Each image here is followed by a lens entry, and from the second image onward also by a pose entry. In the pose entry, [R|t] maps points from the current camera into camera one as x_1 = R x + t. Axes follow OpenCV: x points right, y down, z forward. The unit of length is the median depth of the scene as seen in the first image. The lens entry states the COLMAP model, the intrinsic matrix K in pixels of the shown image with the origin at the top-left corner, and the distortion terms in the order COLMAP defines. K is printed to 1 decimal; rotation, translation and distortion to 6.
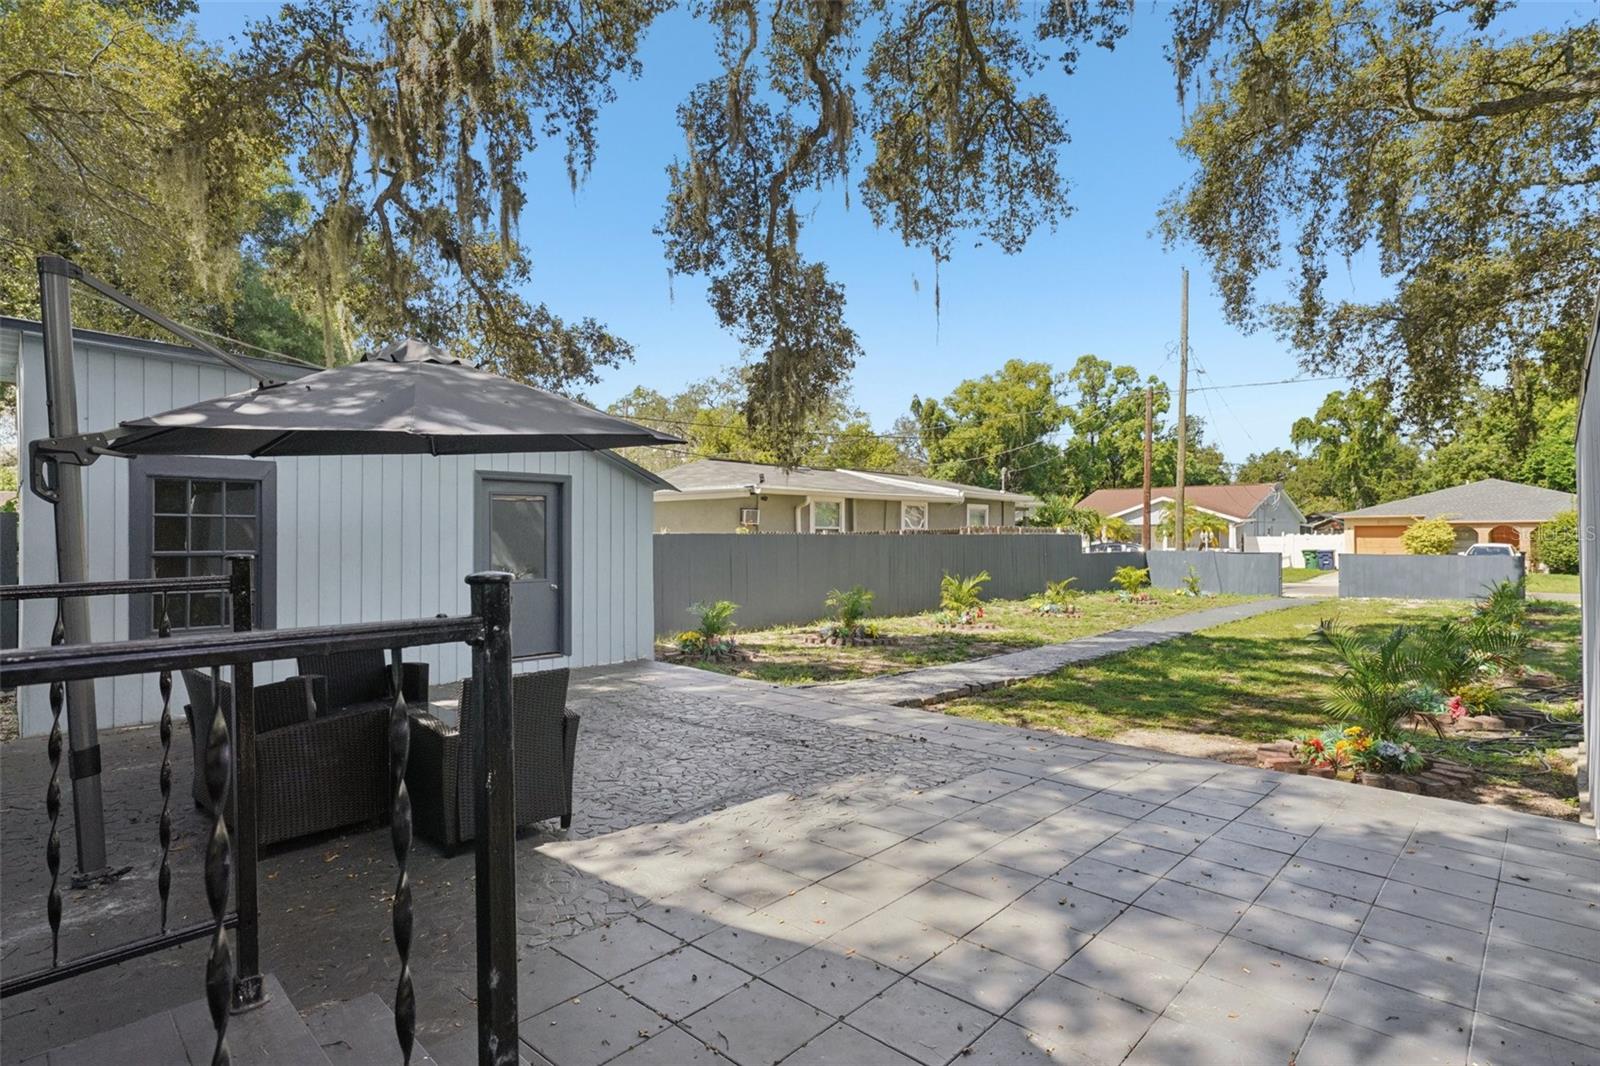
lens RADIAL K [[814.2, 0, 797.3], [0, 814.2, 530.5], [0, 0, 1]] dist [-0.000425, 0.000052]
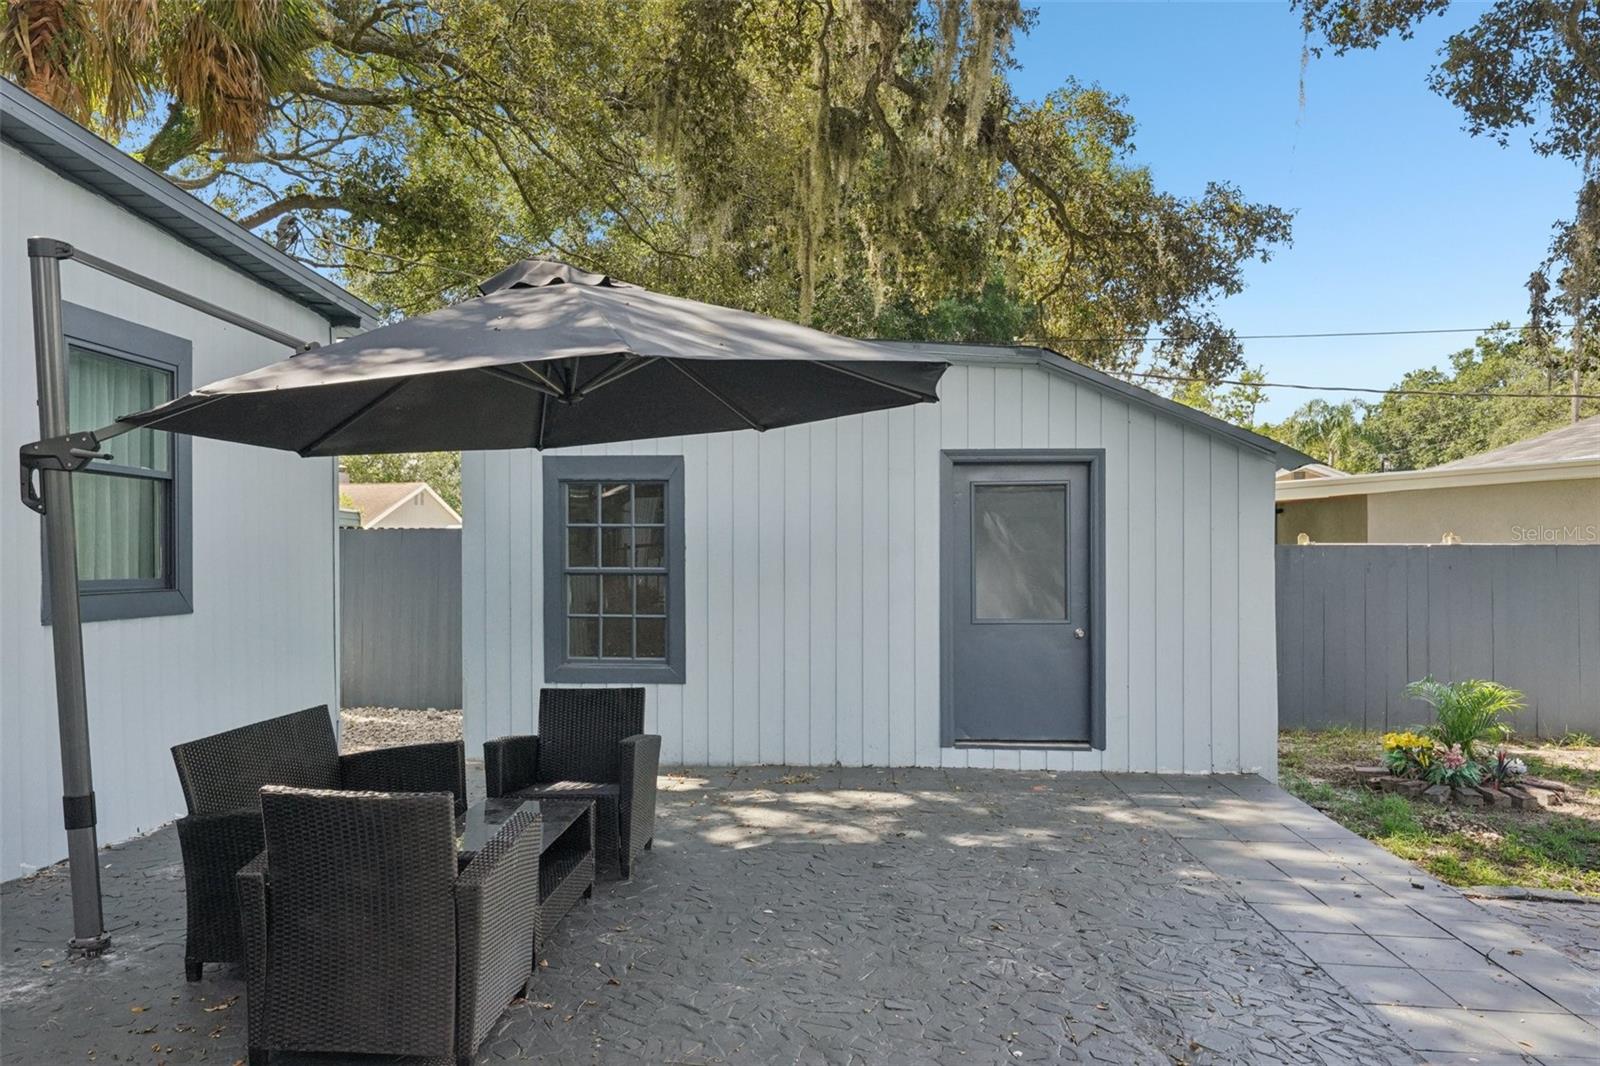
lens RADIAL K [[1106.7, 0, 797.5], [0, 1106.7, 539.8], [0, 0, 1]] dist [0.000948, 0.001205]
pose [[0.648197, -0.003188, -0.761466, 0.132986], [0.003698, 0.999993, -0.001039, -0.000417], [0.761464, -0.002142, 0.648204, 0.206685]]
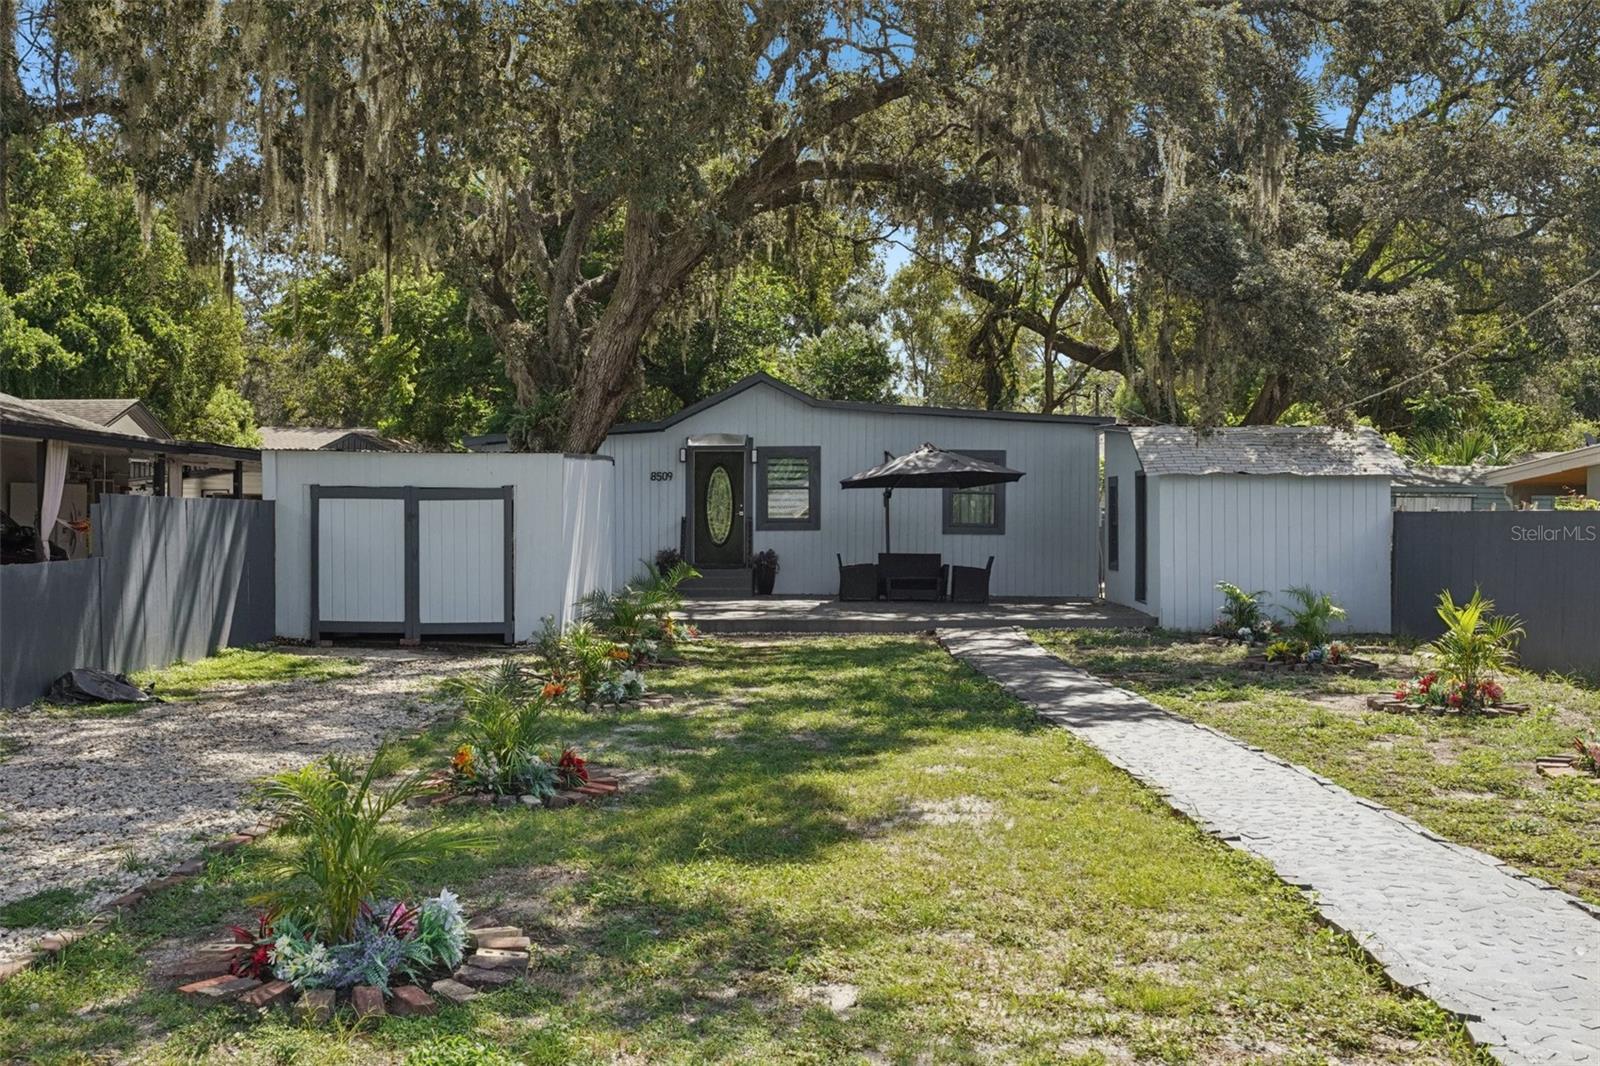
lens RADIAL K [[1561.7, 0, 801.3], [0, 1561.7, 539.9], [0, 0, 1]] dist [0.033850, -0.002800]
pose [[-0.720097, 0.009440, -0.693810, 1.293783], [0.004831, 0.999951, 0.008591, 0.016789], [0.693857, 0.002835, -0.720107, 1.659779]]
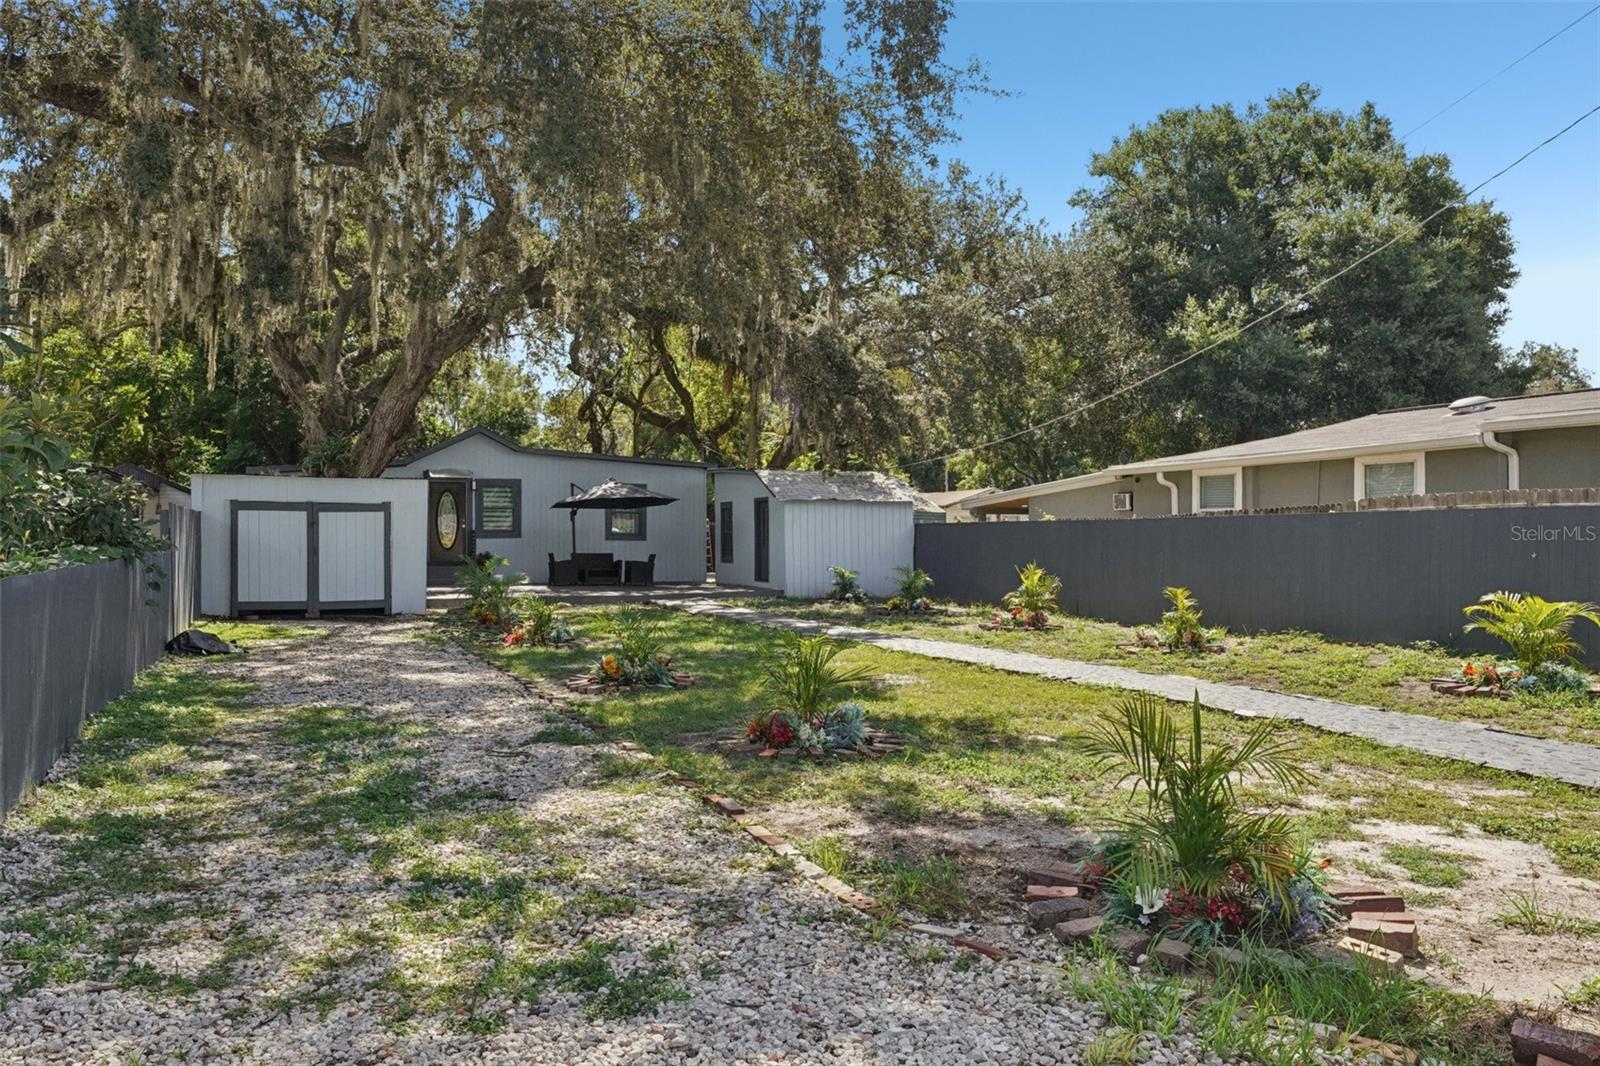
lens RADIAL K [[1137.3, 0, 781.0], [0, 1137.3, 527.4], [0, 0, 1]] dist [0.000741, 0.000155]
pose [[-0.399162, -0.007332, -0.916851, 1.624190], [0.009189, 0.999886, -0.011996, 0.032734], [0.916834, -0.013213, -0.399049, 1.490080]]
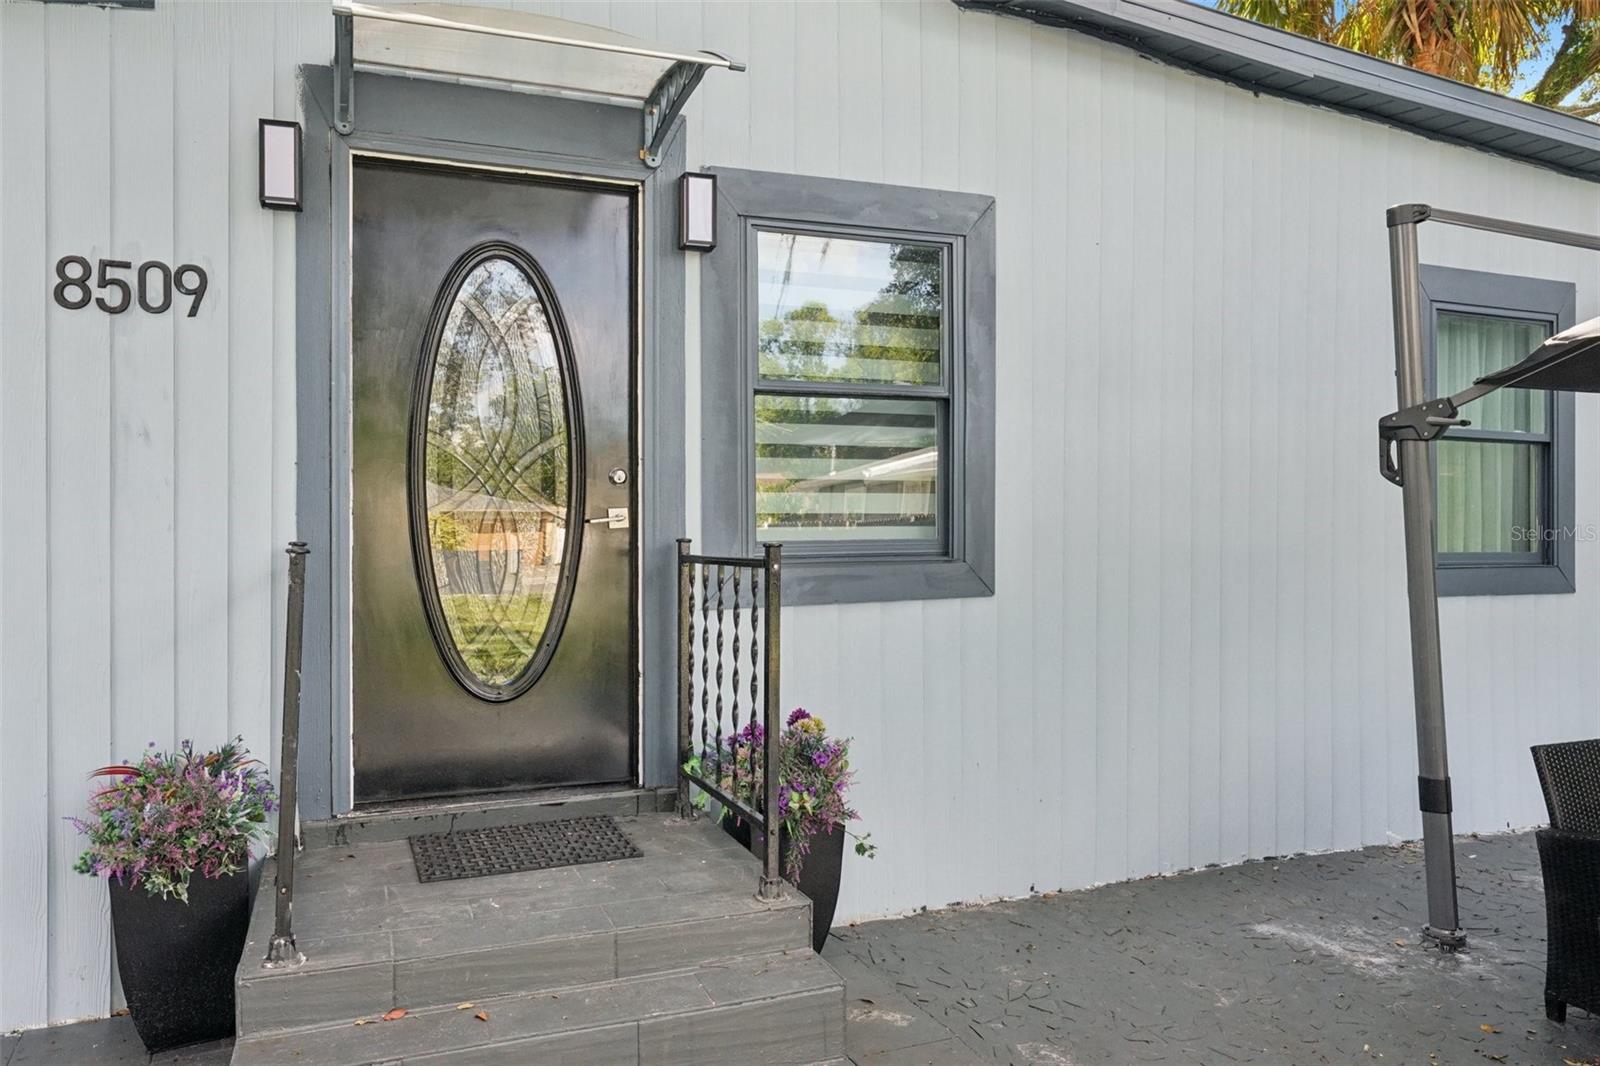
lens RADIAL K [[1137.3, 0, 781.0], [0, 1137.3, 527.4], [0, 0, 1]] dist [0.000741, 0.000155]
pose [[-0.406909, 0.011264, -0.913399, 0.117213], [0.007478, 0.999932, 0.009000, -0.001269], [0.913438, -0.003168, -0.406966, 0.217859]]
